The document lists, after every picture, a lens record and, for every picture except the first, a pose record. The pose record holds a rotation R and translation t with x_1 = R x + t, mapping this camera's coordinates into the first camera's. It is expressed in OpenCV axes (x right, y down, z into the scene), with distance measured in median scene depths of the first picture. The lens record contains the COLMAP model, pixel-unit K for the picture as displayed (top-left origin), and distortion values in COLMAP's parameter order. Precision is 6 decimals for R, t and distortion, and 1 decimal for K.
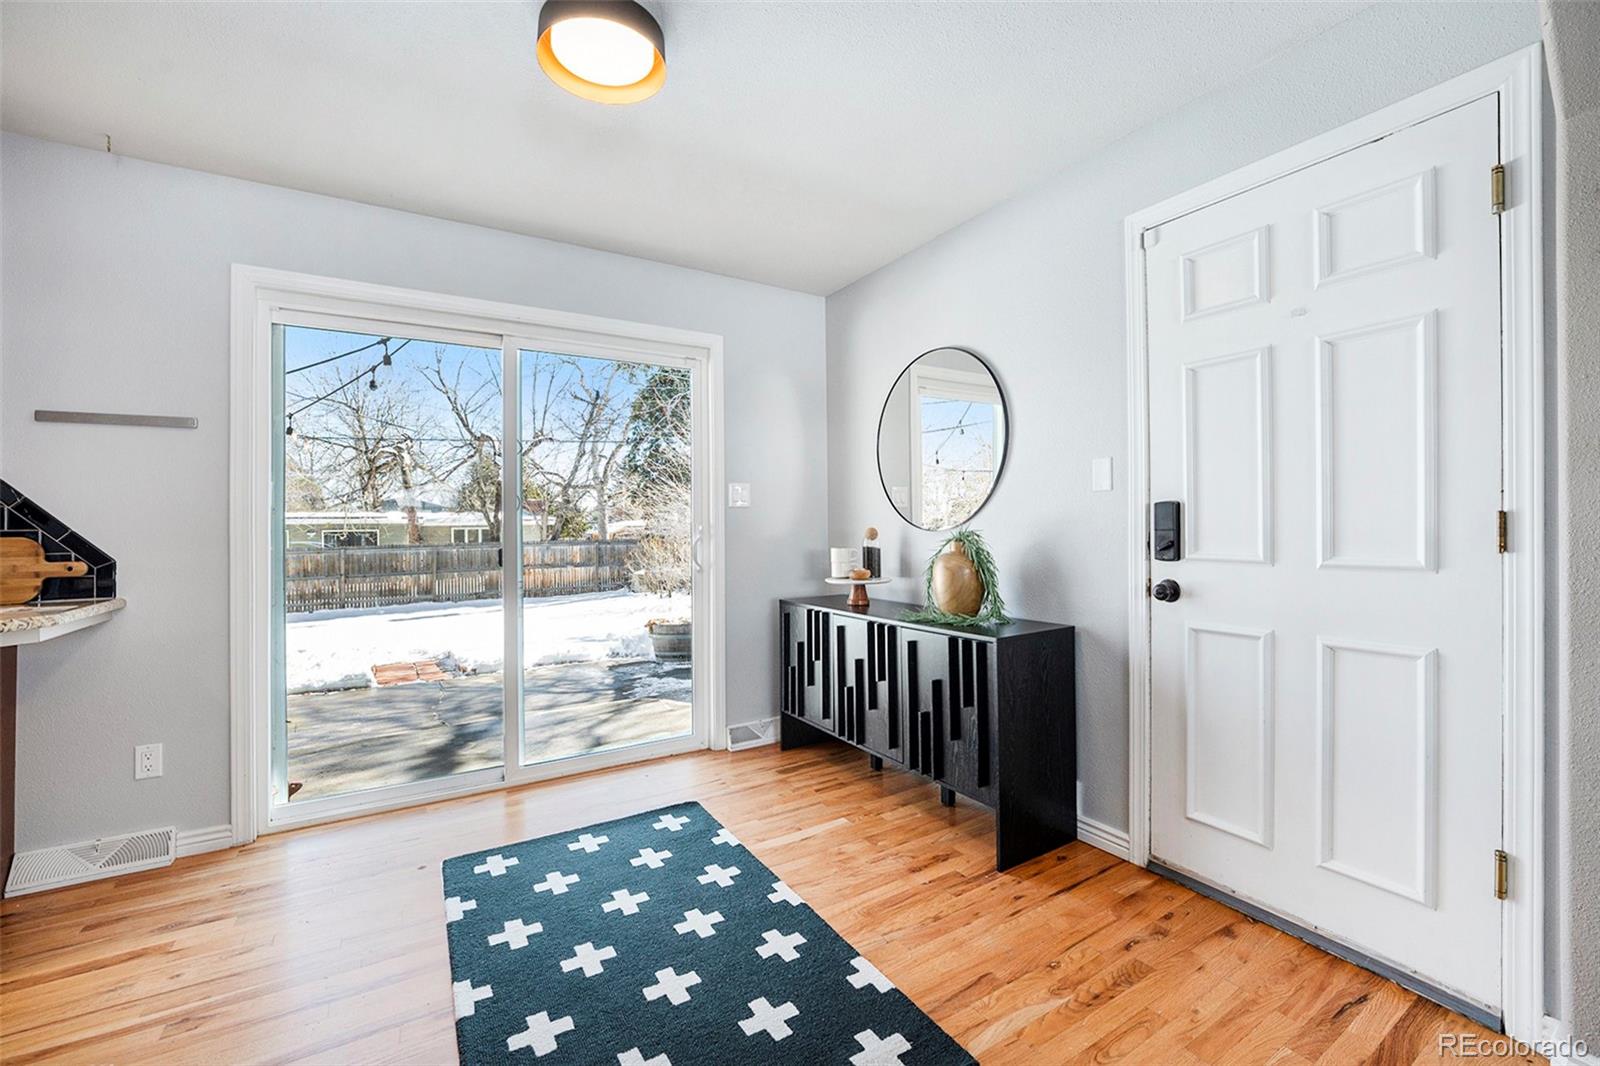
lens RADIAL K [[650.4, 0, 800.0], [0, 650.4, 533.0], [0, 0, 1]] dist [-0.020141, 0.000090]
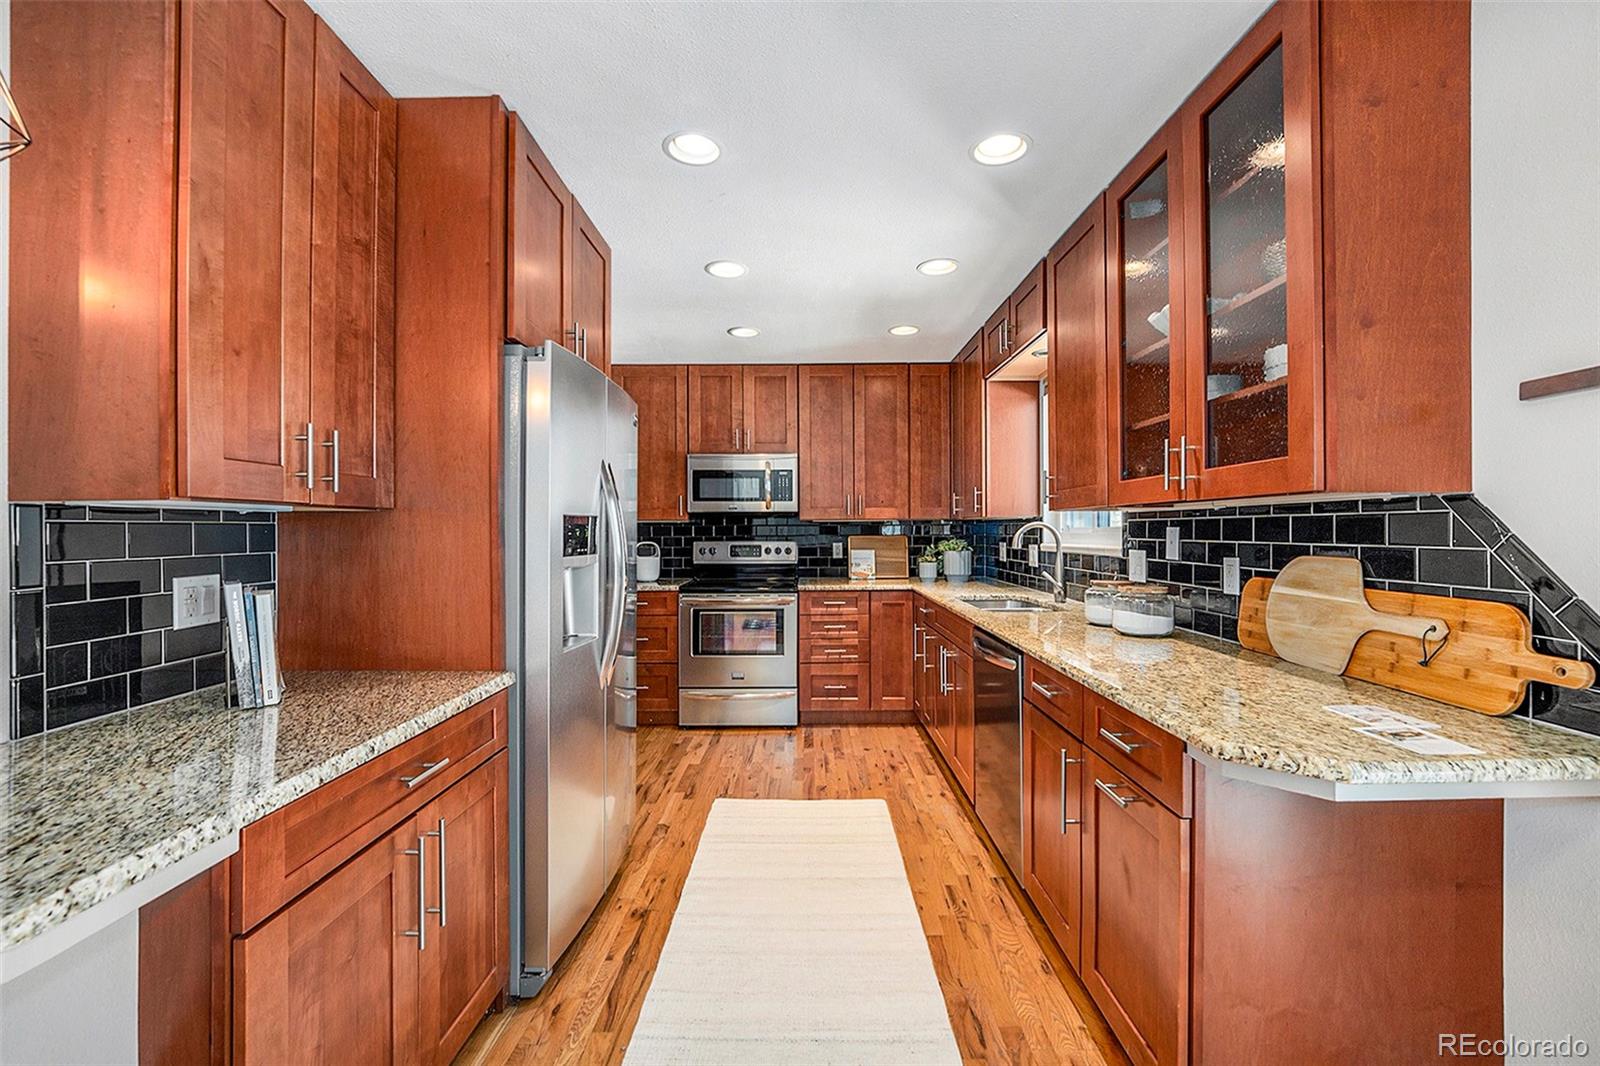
lens RADIAL K [[668.5, 0, 800.0], [0, 668.5, 533.0], [0, 0, 1]] dist [-0.022981, 0.000352]
pose [[-0.527454, 0.023266, -0.849265, -0.346768], [0.001325, 0.999646, 0.026562, -0.068842], [0.849583, 0.012885, -0.527298, 0.699772]]
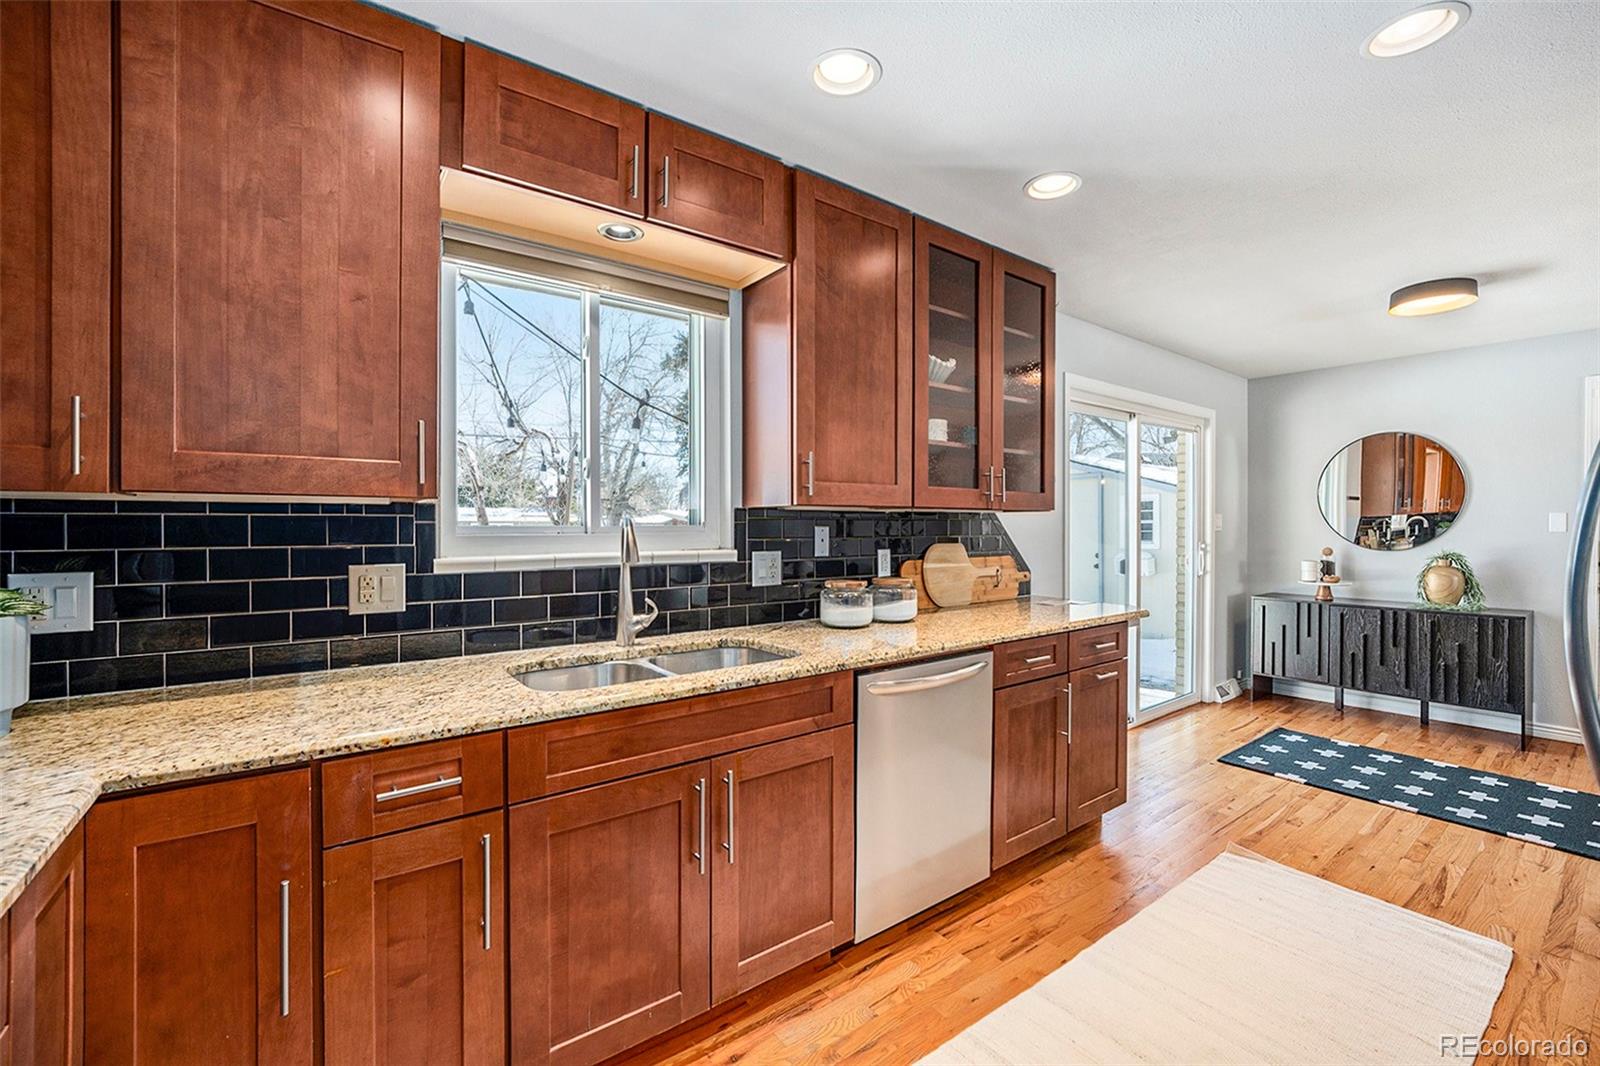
lens RADIAL K [[668.5, 0, 800.0], [0, 668.5, 533.0], [0, 0, 1]] dist [-0.022981, 0.000352]
pose [[0.994796, 0.012350, 0.101135, -1.749424], [-0.012811, 0.999910, 0.003916, -0.044583], [-0.101078, -0.005191, 0.994865, -0.519749]]
